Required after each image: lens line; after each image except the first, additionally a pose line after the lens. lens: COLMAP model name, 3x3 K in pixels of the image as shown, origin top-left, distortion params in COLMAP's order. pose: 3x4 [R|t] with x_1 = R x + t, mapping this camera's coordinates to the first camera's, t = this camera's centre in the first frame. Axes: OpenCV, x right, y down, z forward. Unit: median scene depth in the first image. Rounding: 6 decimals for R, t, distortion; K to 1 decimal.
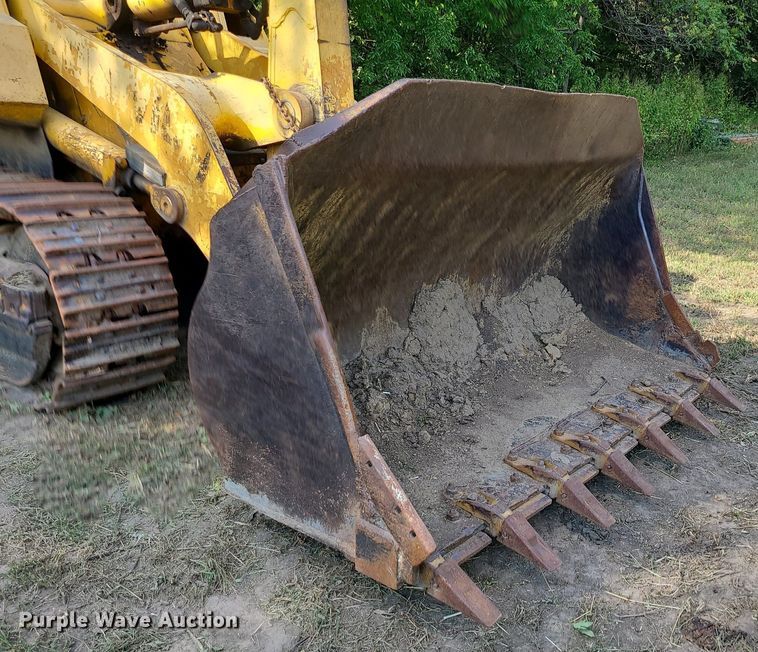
lens RADIAL K [[687.2, 0, 455.5], [0, 687.2, 327.5], [0, 0, 1]] dist [0.066209, -0.065417]
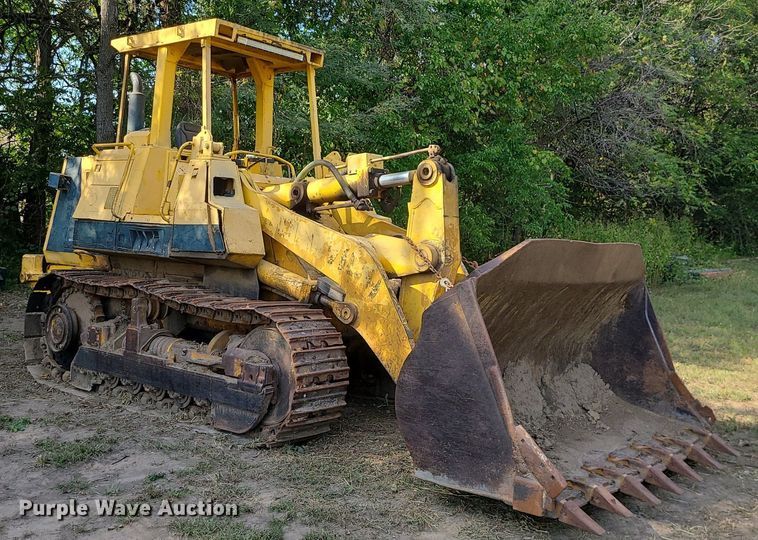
lens RADIAL K [[627.6, 0, 412.6], [0, 627.6, 268.1], [0, 0, 1]] dist [0.028144, -0.003171]
pose [[0.997838, -0.015044, -0.063978, -0.166859], [-0.003098, 0.961603, -0.274428, 0.119605], [0.065650, 0.274033, 0.959477, -0.403189]]
